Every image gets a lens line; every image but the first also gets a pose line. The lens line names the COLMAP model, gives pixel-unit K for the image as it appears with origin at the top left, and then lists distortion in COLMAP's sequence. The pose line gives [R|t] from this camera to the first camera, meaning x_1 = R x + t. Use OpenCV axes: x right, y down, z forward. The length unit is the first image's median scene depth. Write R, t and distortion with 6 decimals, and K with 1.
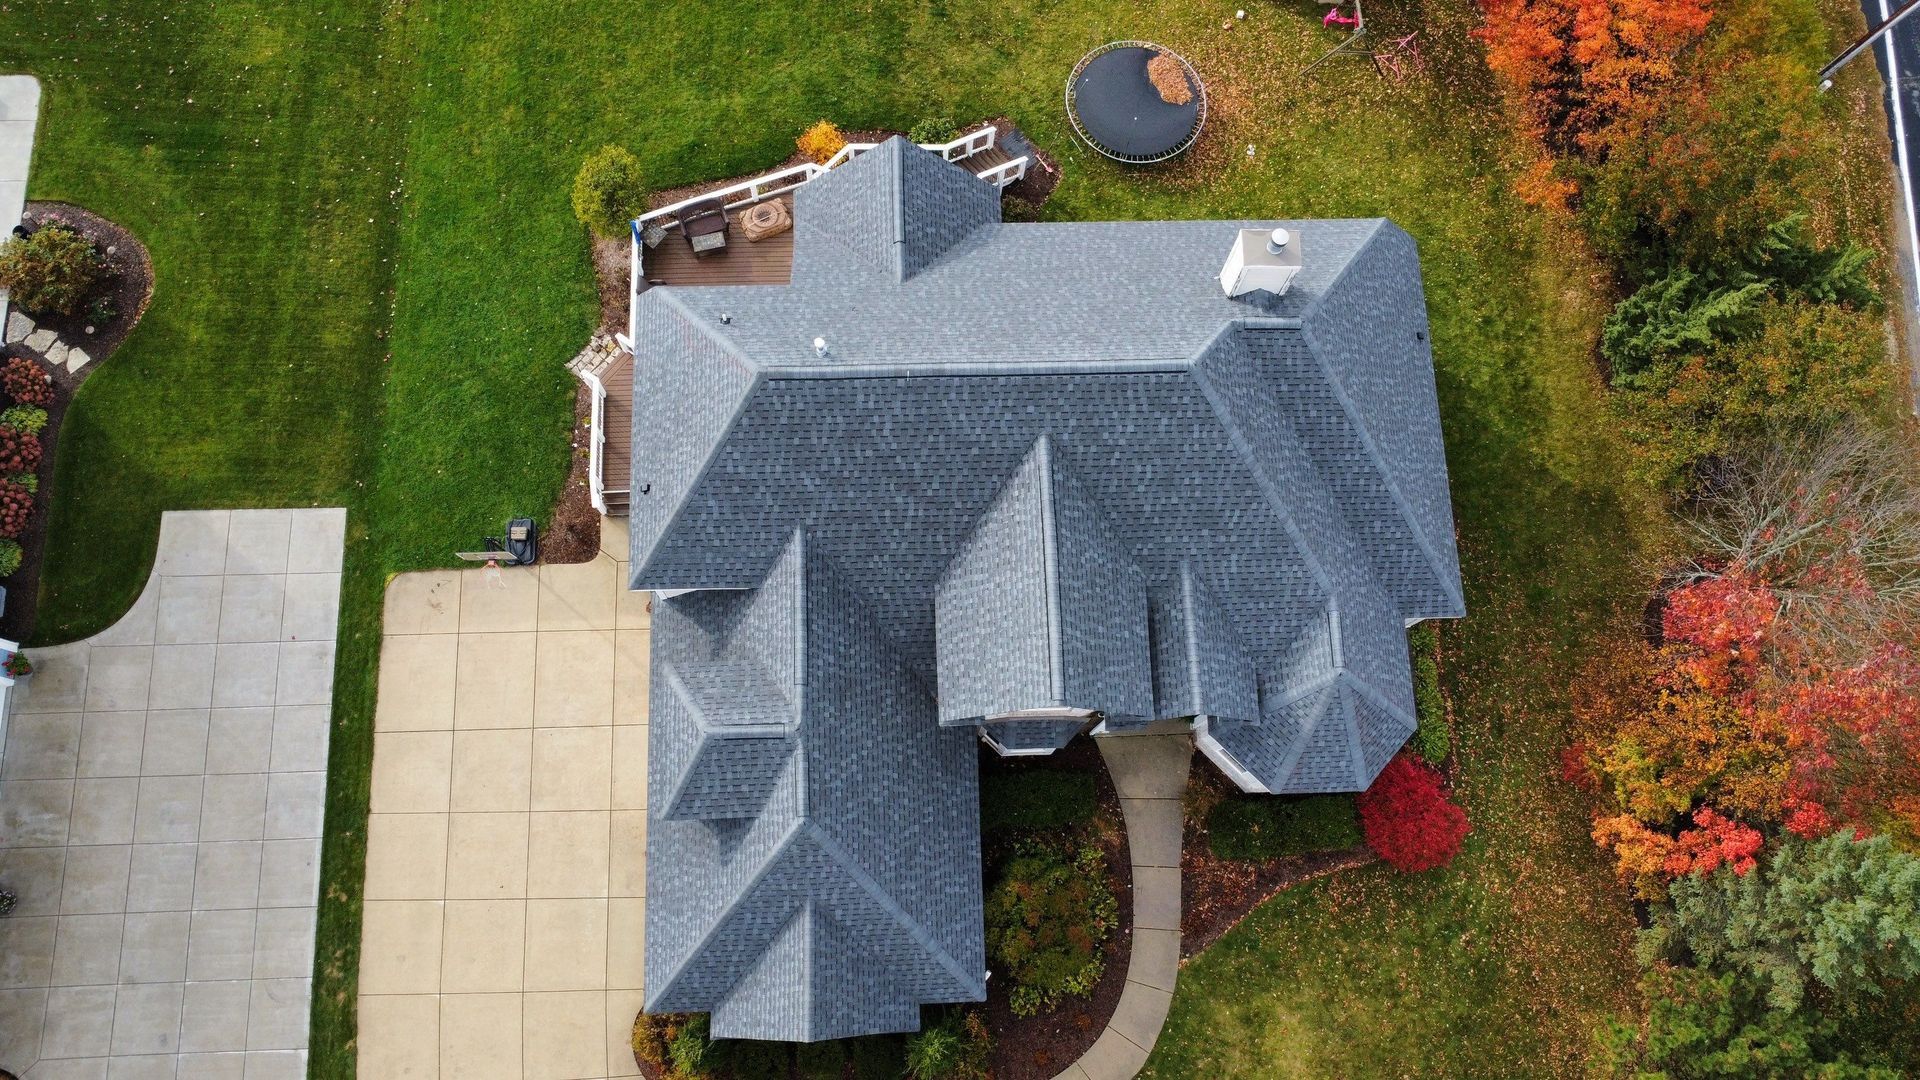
lens RADIAL K [[1397.1, 0, 963.9], [0, 1397.1, 540.9], [0, 0, 1]] dist [-0.017305, -0.015930]
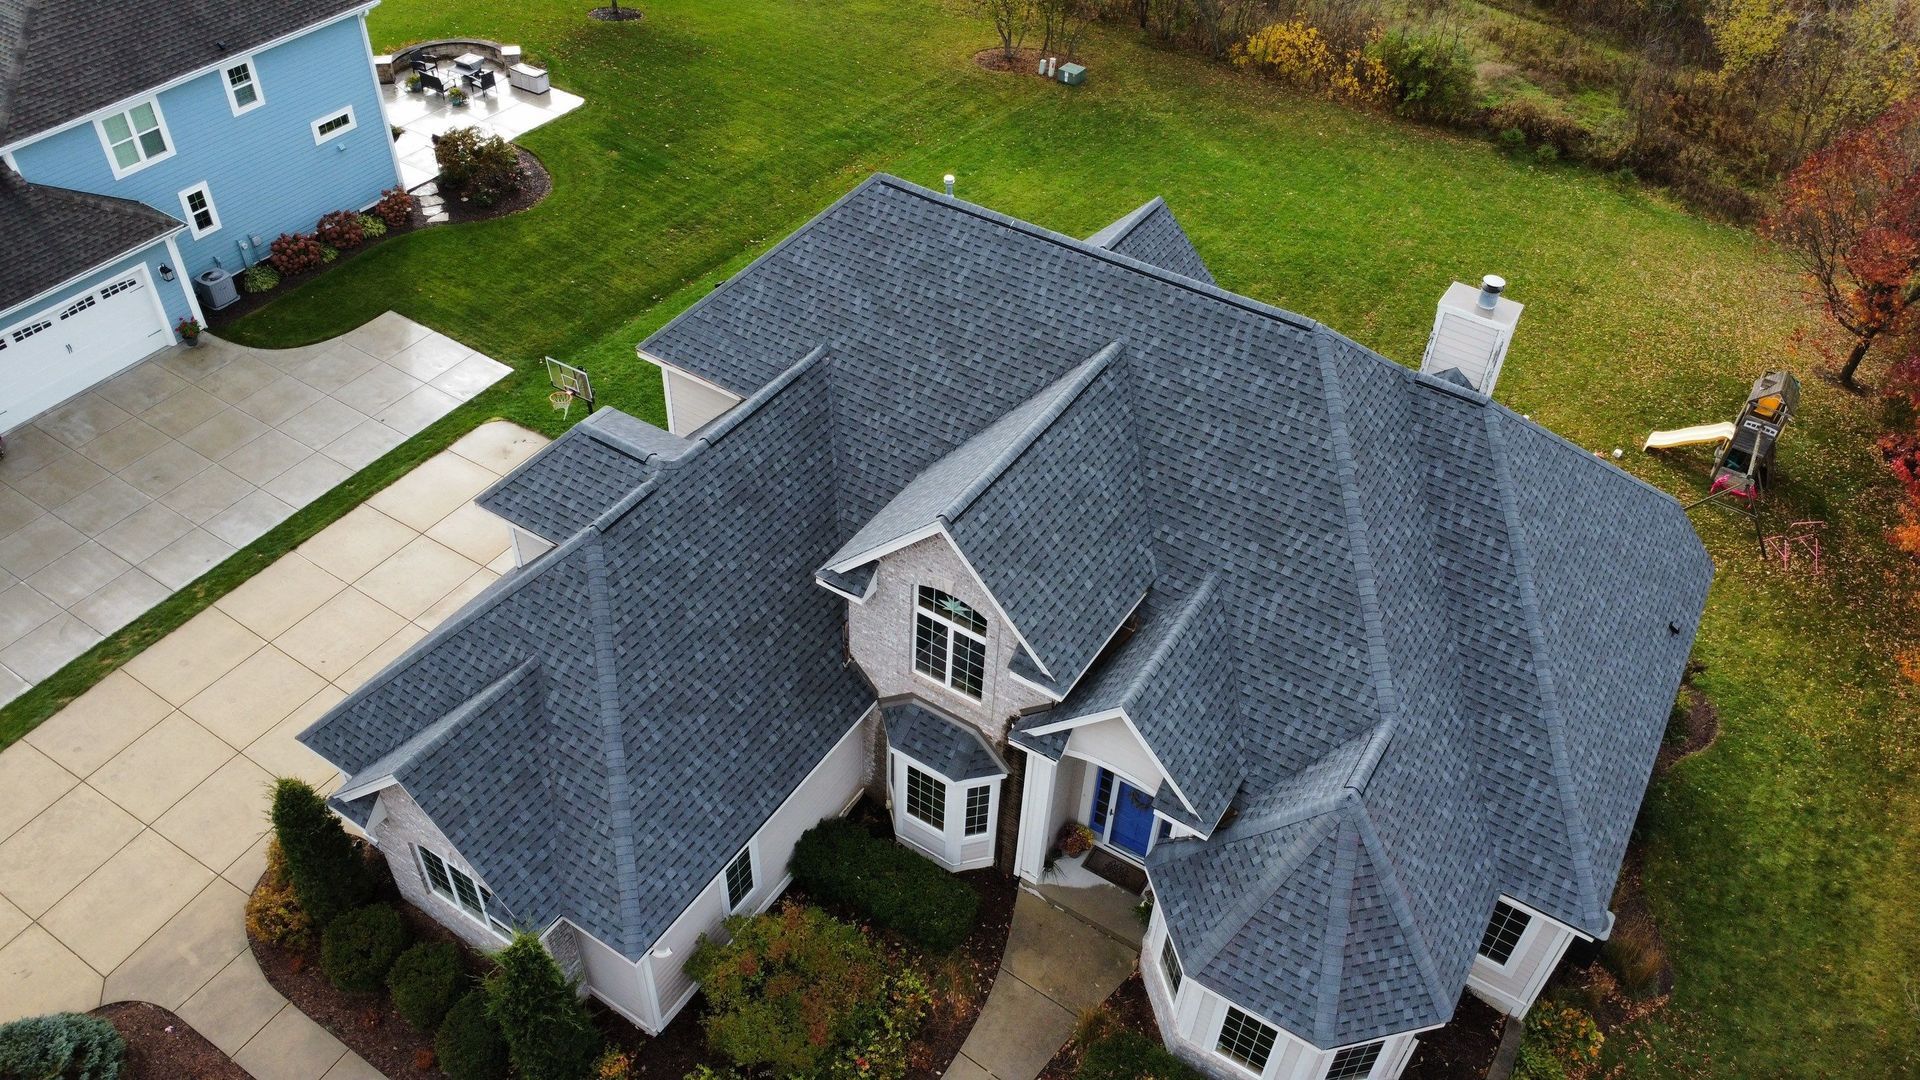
lens RADIAL K [[1397.1, 0, 956.5], [0, 1397.1, 542.4], [0, 0, 1]] dist [-0.017305, -0.015930]
pose [[0.826385, 0.370130, -0.424372, 0.357969], [-0.545031, 0.715157, -0.437597, 0.404725], [0.141525, 0.592920, 0.792728, 0.390872]]
